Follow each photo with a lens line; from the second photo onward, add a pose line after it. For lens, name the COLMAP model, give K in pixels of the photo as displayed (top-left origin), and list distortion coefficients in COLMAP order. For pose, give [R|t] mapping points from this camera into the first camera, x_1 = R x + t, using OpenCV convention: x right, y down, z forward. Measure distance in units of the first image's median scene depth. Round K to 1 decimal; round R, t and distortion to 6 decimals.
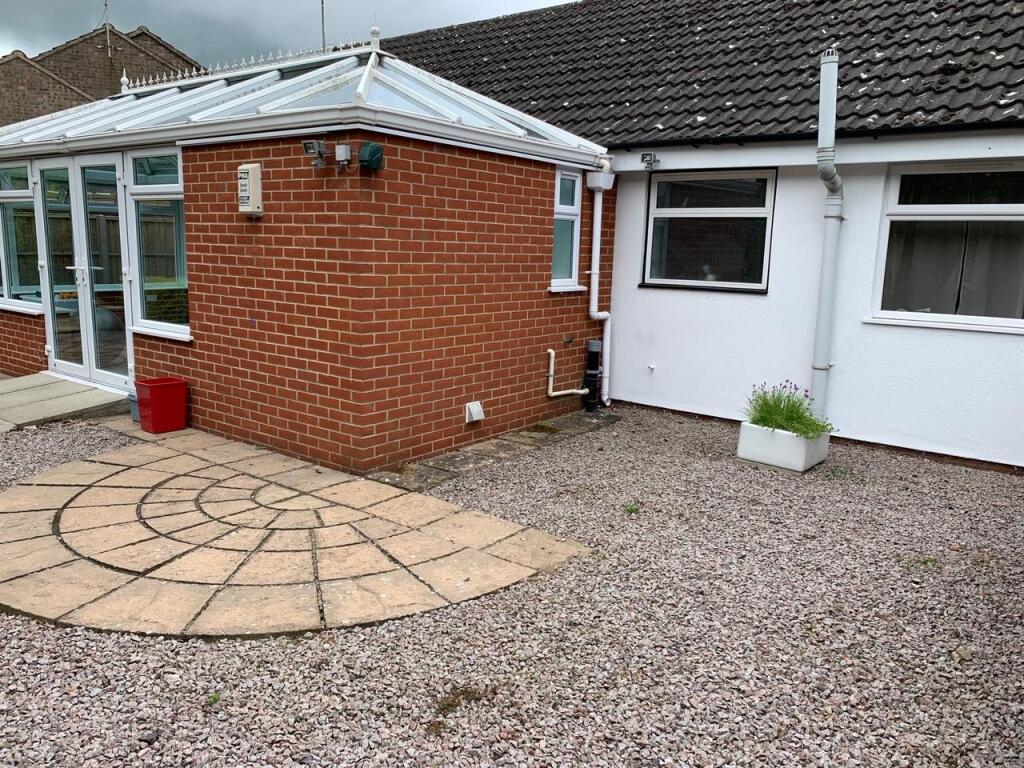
lens RADIAL K [[781.2, 0, 509.9], [0, 781.2, 386.0], [0, 0, 1]] dist [0.006749, 0.005927]
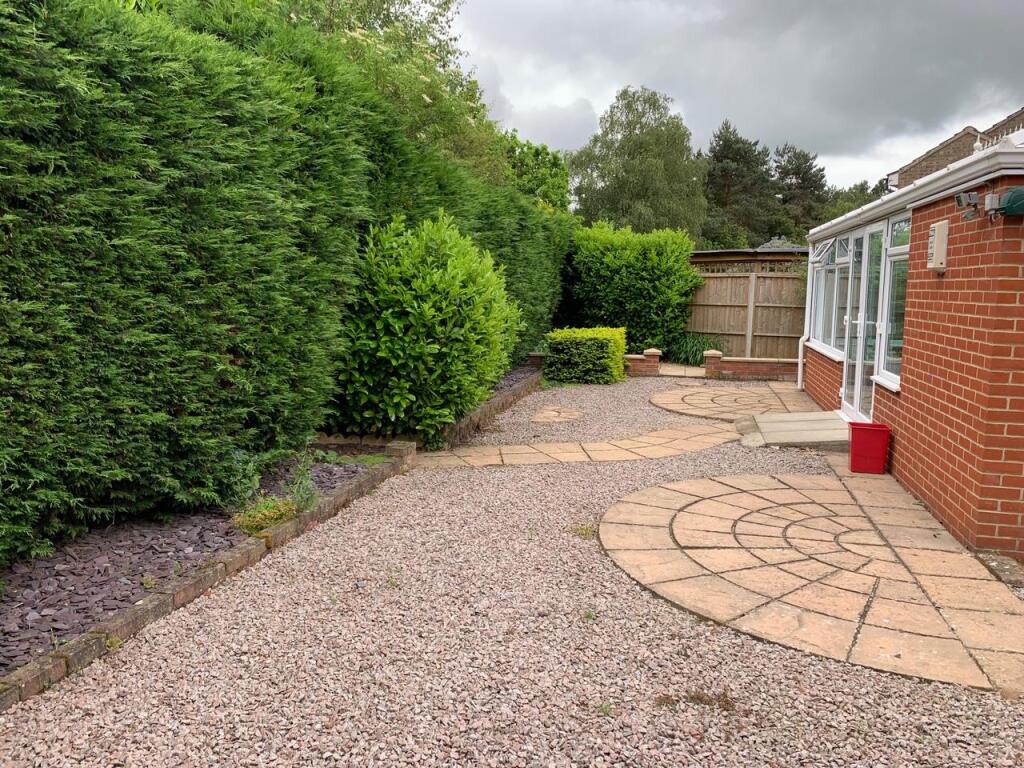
lens RADIAL K [[781.2, 0, 509.0], [0, 781.2, 380.3], [0, 0, 1]] dist [0.006749, 0.005927]
pose [[0.411124, 0.091392, -0.906987, 0.462135], [-0.168521, 0.985432, 0.022908, -0.012724], [0.895867, 0.143428, 0.420536, 0.128285]]
